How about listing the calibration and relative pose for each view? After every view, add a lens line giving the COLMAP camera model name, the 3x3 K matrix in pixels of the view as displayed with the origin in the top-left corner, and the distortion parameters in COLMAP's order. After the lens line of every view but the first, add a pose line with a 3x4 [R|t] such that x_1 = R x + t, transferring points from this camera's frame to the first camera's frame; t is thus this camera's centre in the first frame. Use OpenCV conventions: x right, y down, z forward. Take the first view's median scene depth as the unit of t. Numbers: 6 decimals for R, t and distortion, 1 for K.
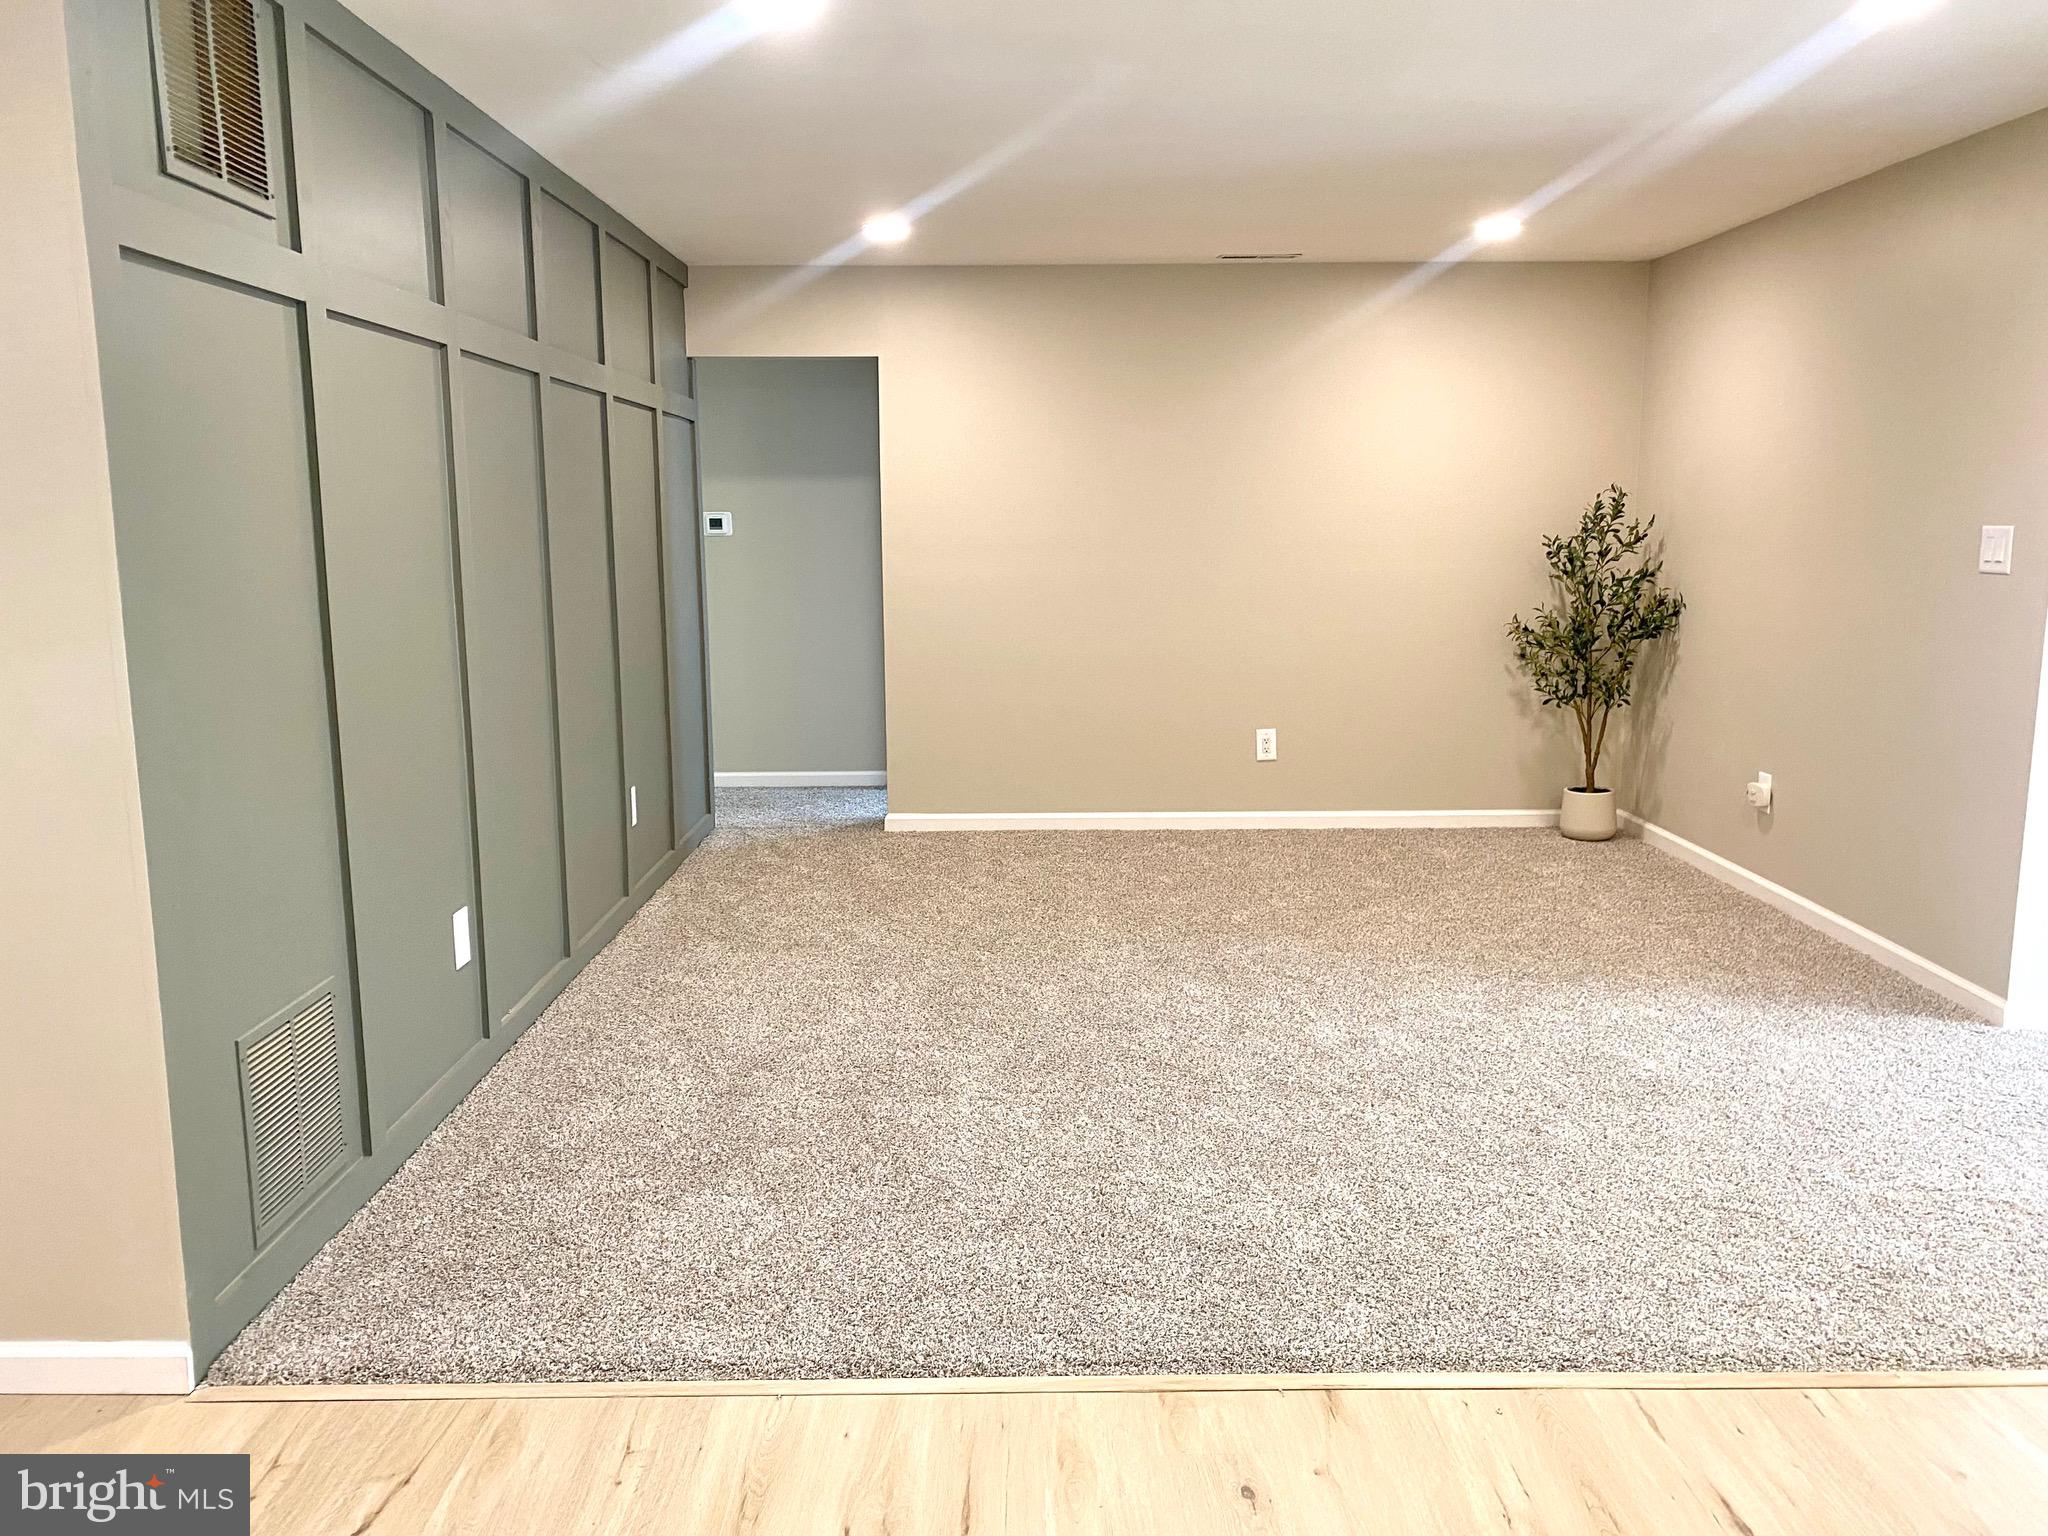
lens RADIAL K [[1560.5, 0, 1023.4], [0, 1560.5, 758.5], [0, 0, 1]] dist [0.118427, -0.195508]
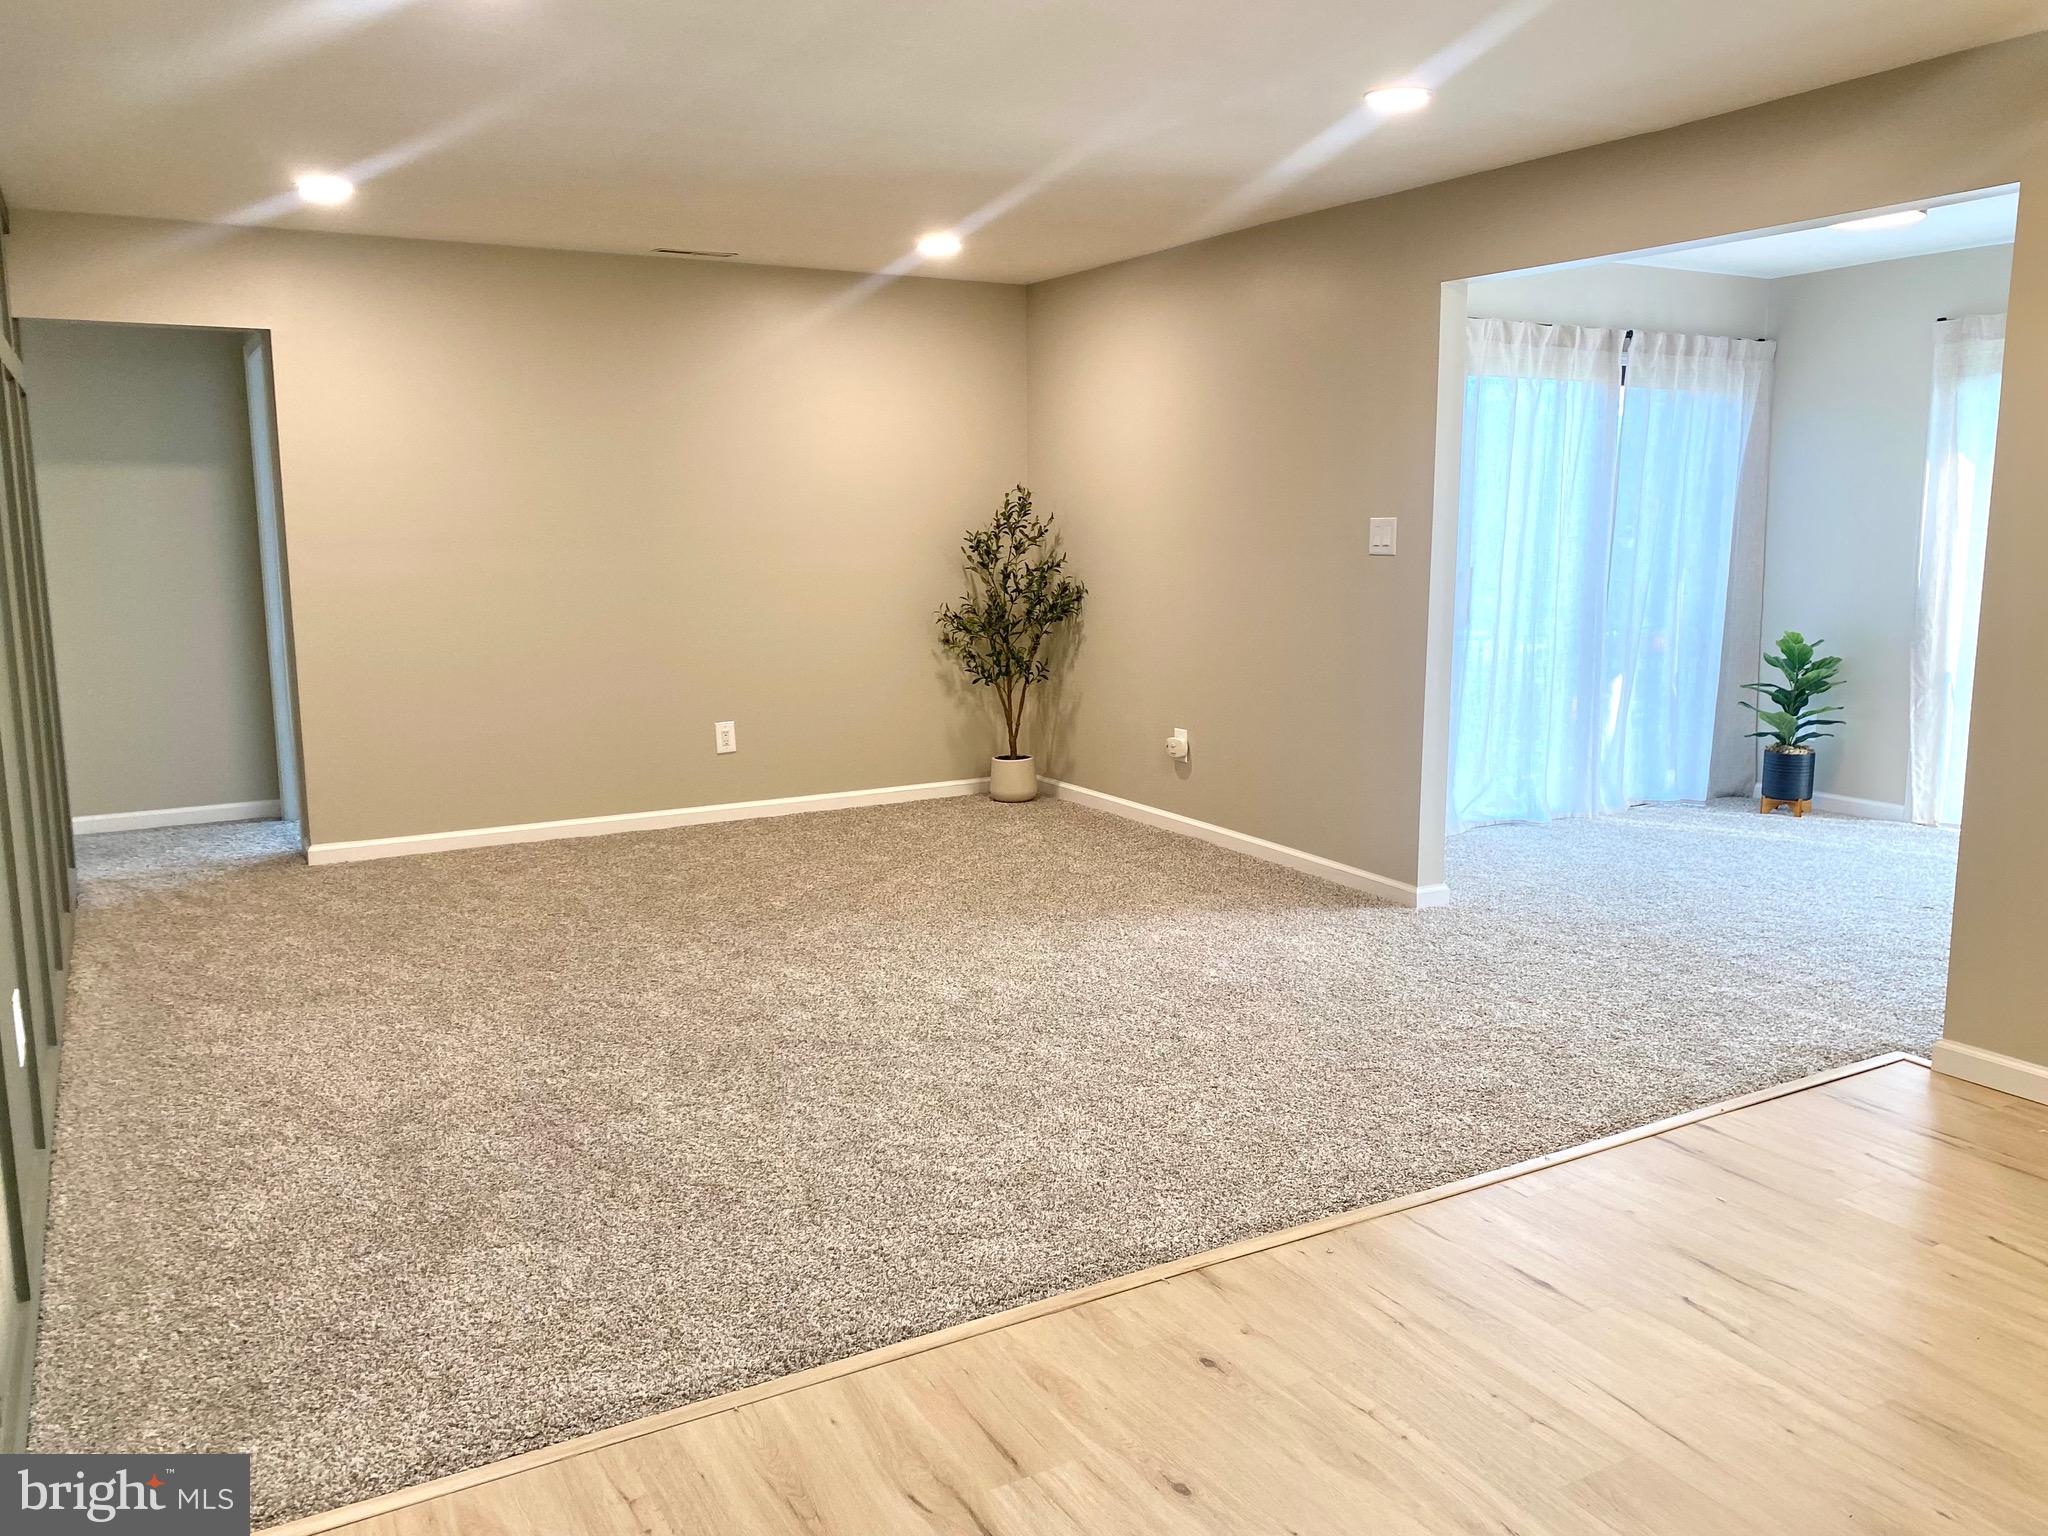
lens RADIAL K [[1560.5, 0, 1023.4], [0, 1560.5, 758.5], [0, 0, 1]] dist [0.118427, -0.195508]
pose [[0.873487, -0.075881, 0.480898, -0.178211], [0.076506, 0.996900, 0.018338, 0.000818], [-0.480799, 0.020773, 0.876585, 0.023656]]
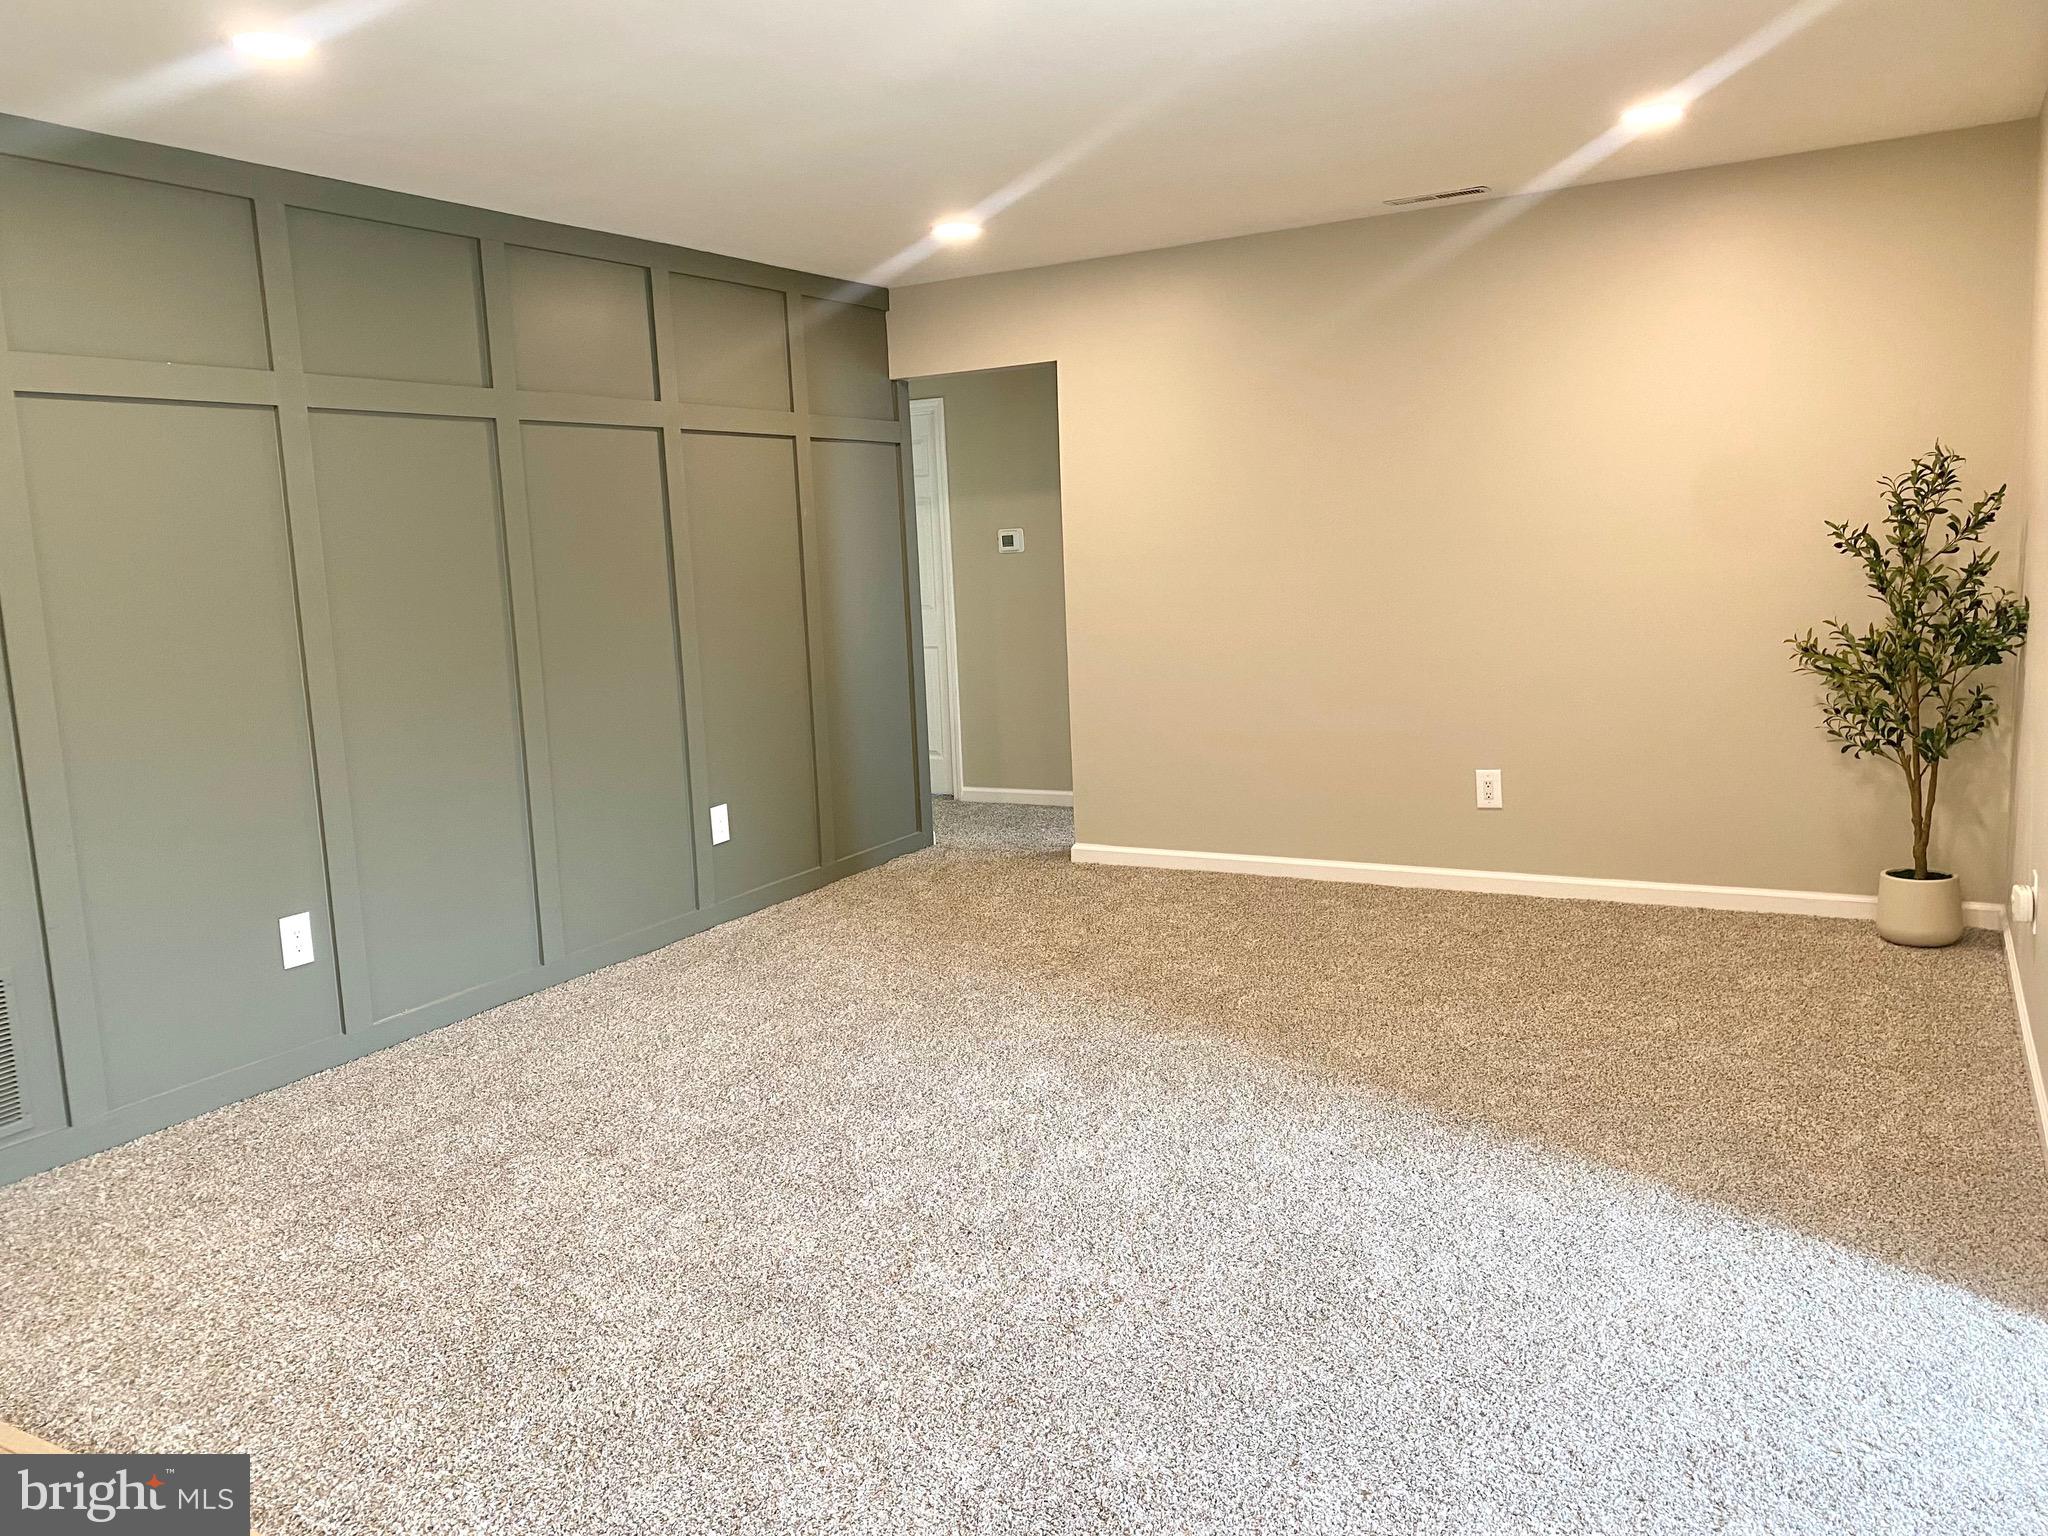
lens RADIAL K [[1540.2, 0, 1024.9], [0, 1540.2, 748.8], [0, 0, 1]] dist [0.089023, -0.130239]
pose [[0.860224, 0.033353, -0.508824, 0.387902], [-0.036862, 0.999315, 0.003184, -0.025382], [0.508582, 0.016017, 0.860864, 0.198139]]
